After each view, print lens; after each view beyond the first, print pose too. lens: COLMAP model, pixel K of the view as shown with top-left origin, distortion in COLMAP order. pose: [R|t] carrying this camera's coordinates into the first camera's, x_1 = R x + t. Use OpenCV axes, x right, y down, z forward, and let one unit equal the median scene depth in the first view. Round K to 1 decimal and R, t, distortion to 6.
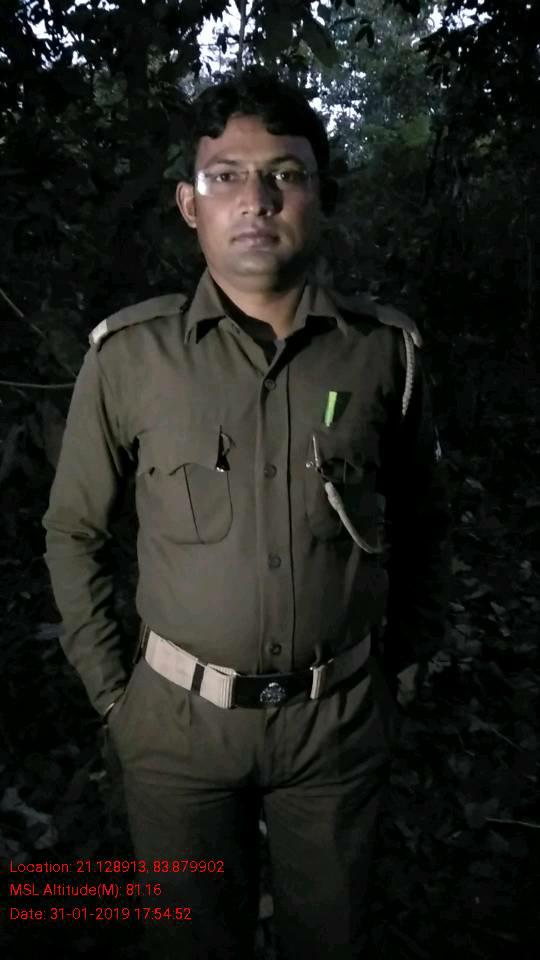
lens RADIAL K [[674.1, 0, 270.0], [0, 674.1, 480.0], [0, 0, 1]] dist [0.120945, -0.000467]
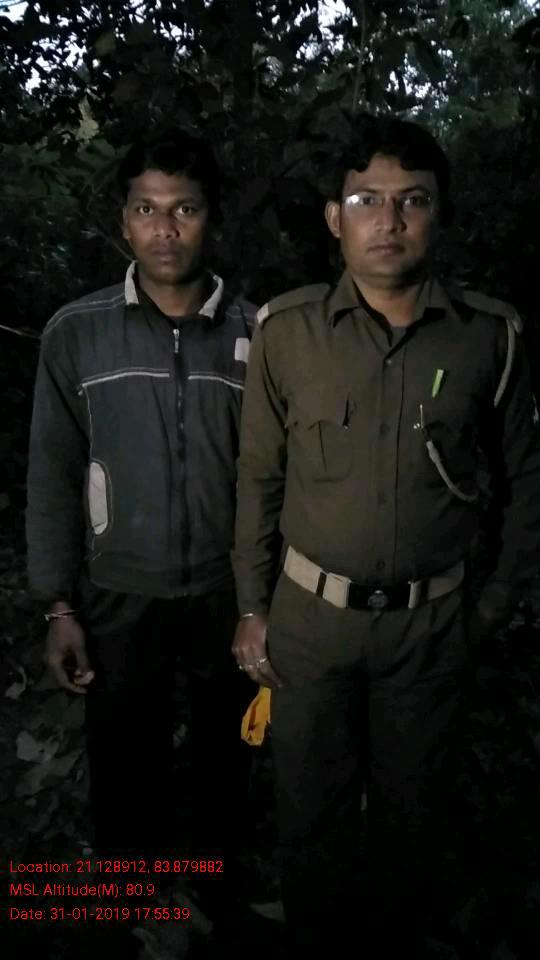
lens RADIAL K [[674.1, 0, 270.0], [0, 674.1, 480.0], [0, 0, 1]] dist [0.120945, -0.000467]
pose [[0.978542, 0.071168, -0.193368, 0.041901], [-0.051679, 0.993231, 0.104029, -0.040231], [0.199463, -0.091804, 0.975596, -0.321245]]
